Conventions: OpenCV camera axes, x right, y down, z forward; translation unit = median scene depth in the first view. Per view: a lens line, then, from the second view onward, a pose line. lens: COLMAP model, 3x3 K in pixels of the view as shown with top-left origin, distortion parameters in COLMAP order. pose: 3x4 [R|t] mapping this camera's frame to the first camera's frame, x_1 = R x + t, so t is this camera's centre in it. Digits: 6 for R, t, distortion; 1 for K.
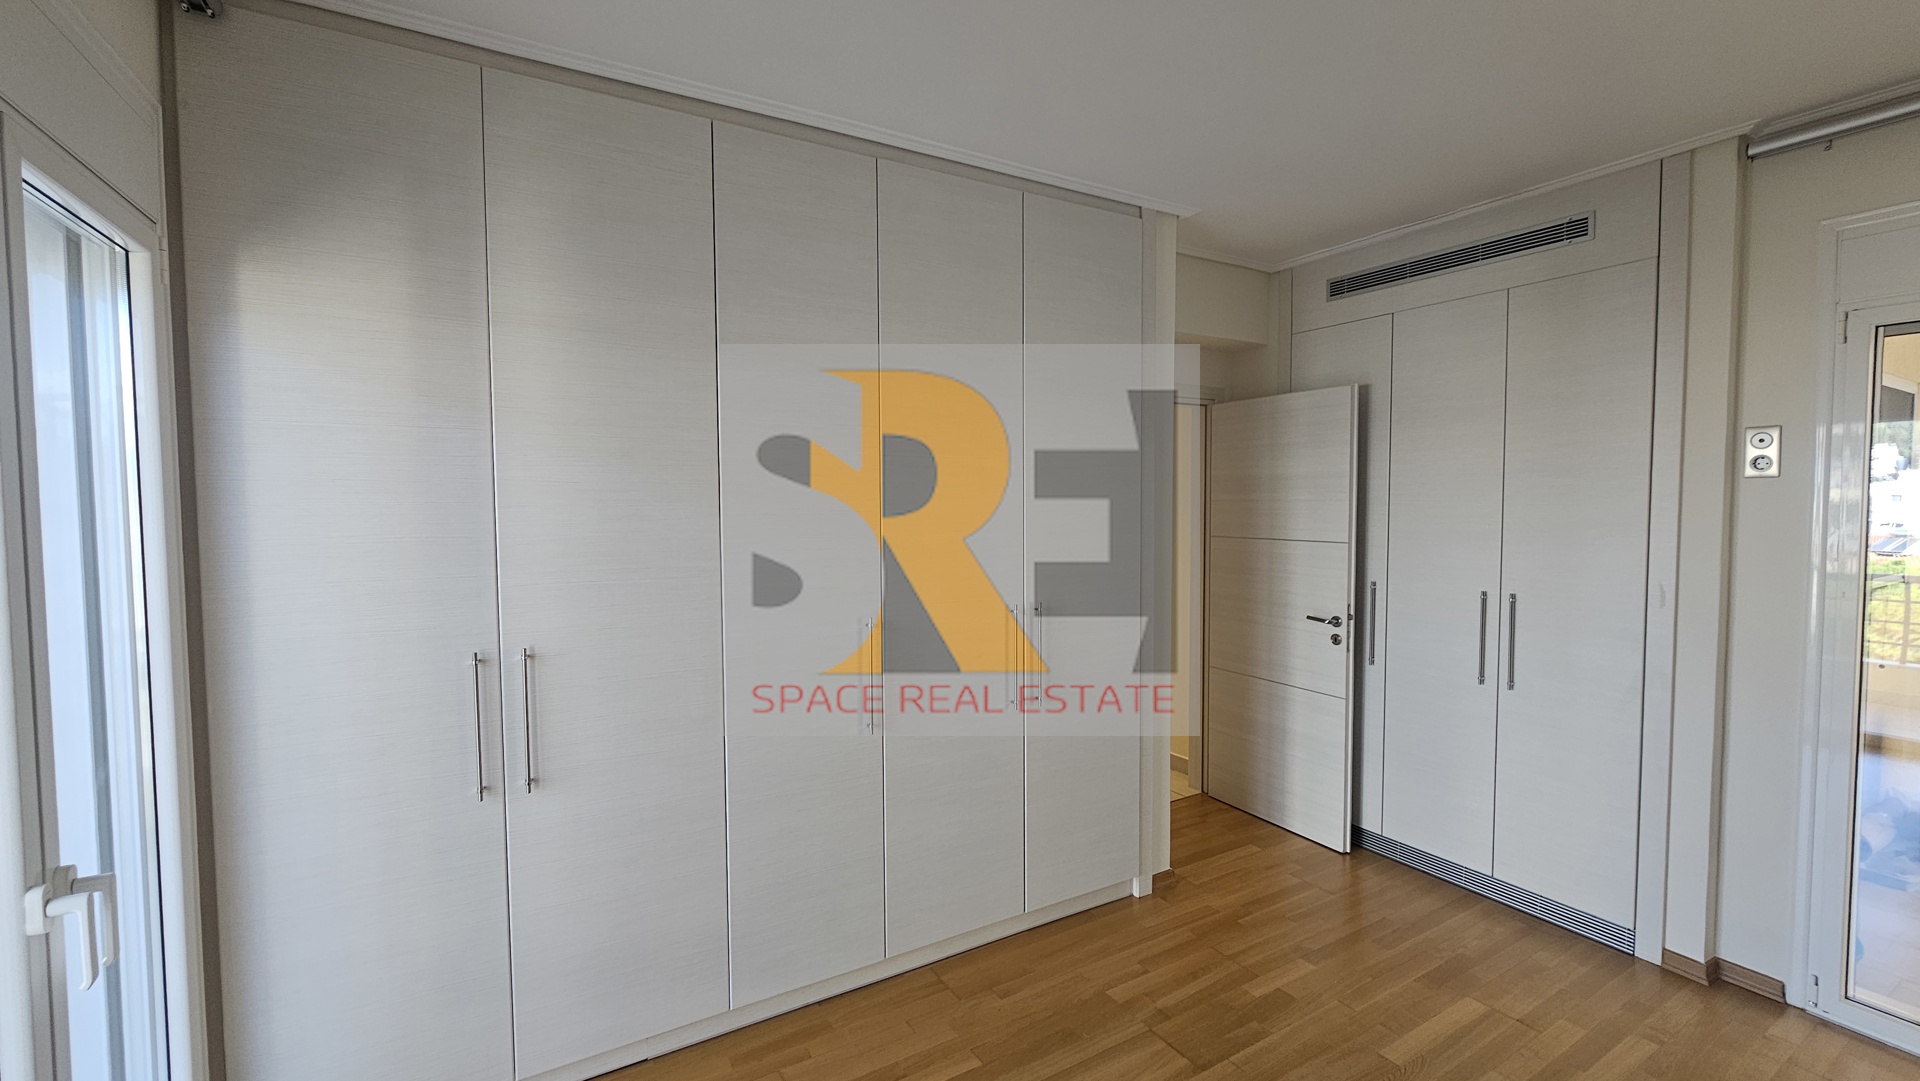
lens RADIAL K [[788.0, 0, 963.0], [0, 788.0, 532.1], [0, 0, 1]] dist [0.001636, 0.000135]
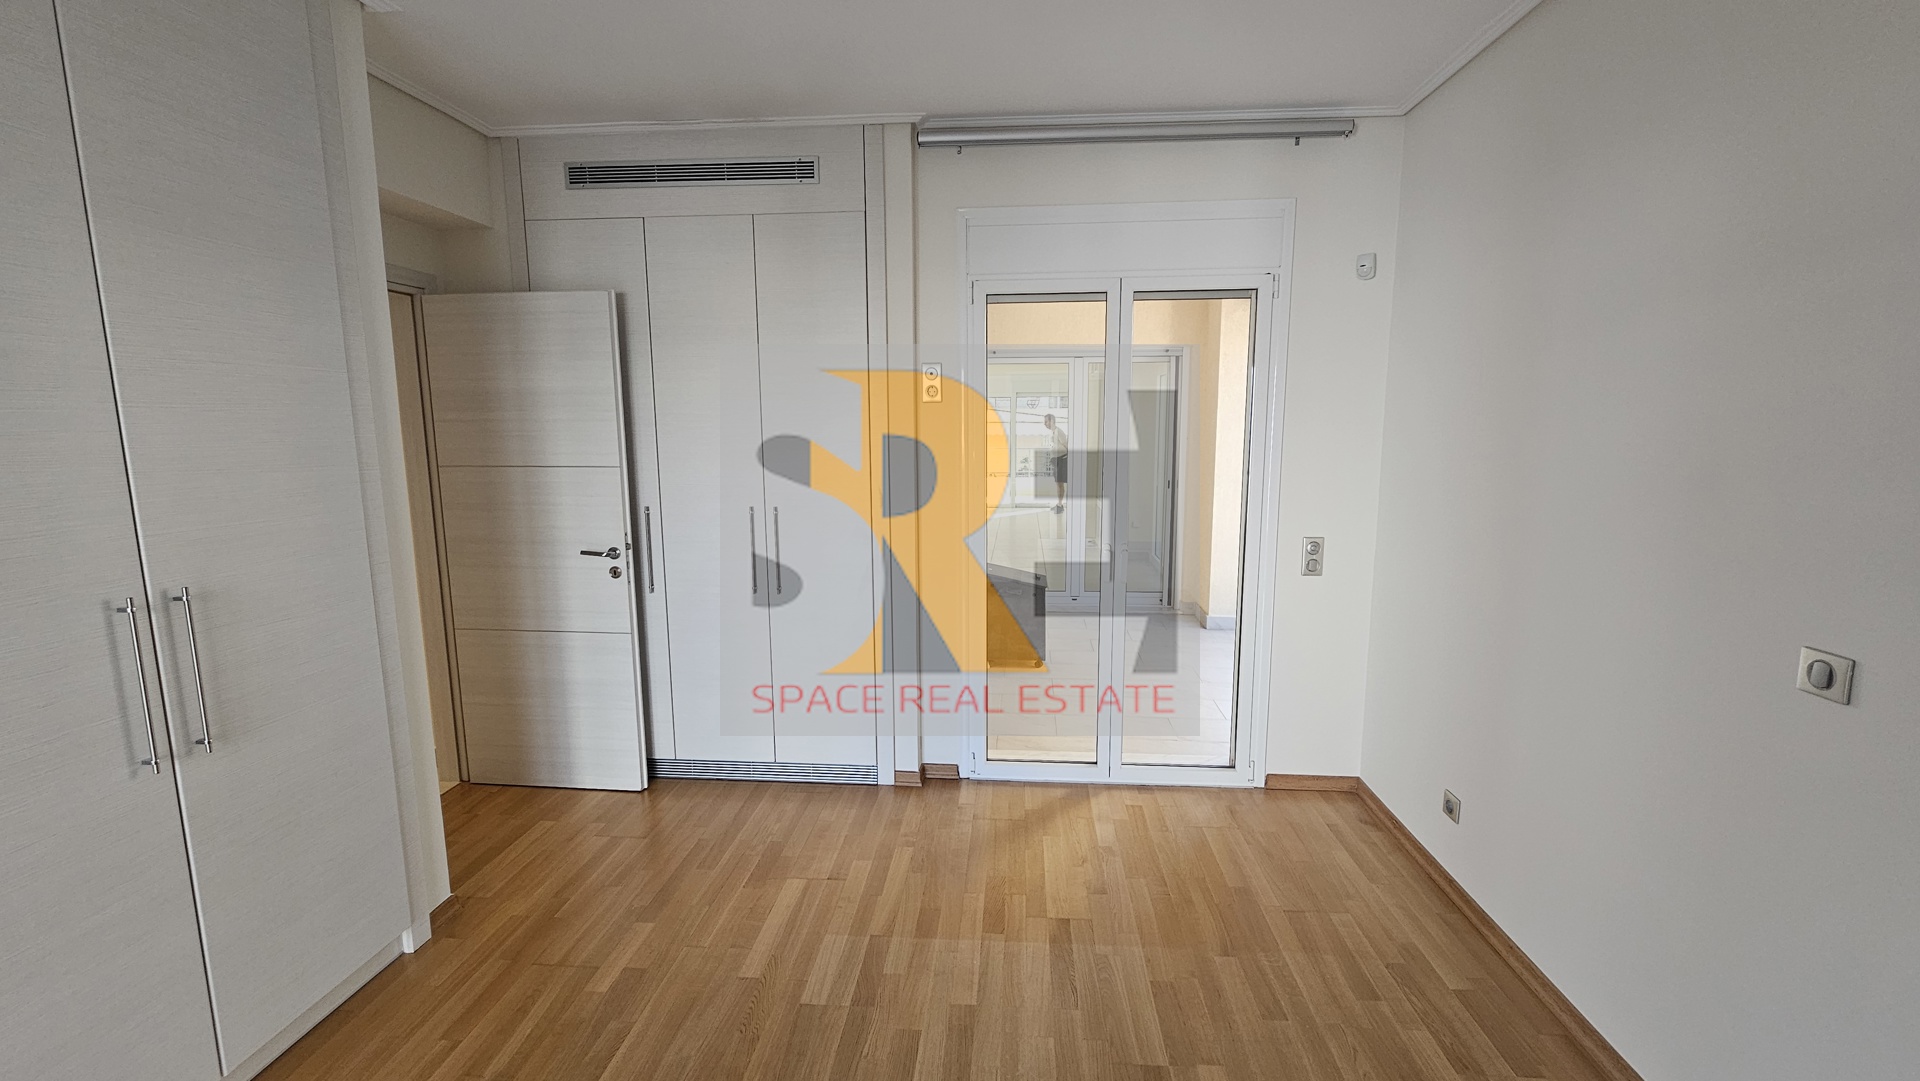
lens RADIAL K [[788.0, 0, 963.2], [0, 788.0, 535.2], [0, 0, 1]] dist [0.001636, 0.000135]
pose [[0.577189, -0.114478, 0.808547, -0.036982], [0.035449, 0.992704, 0.115246, 0.001230], [-0.815841, -0.037857, 0.577036, 0.153796]]
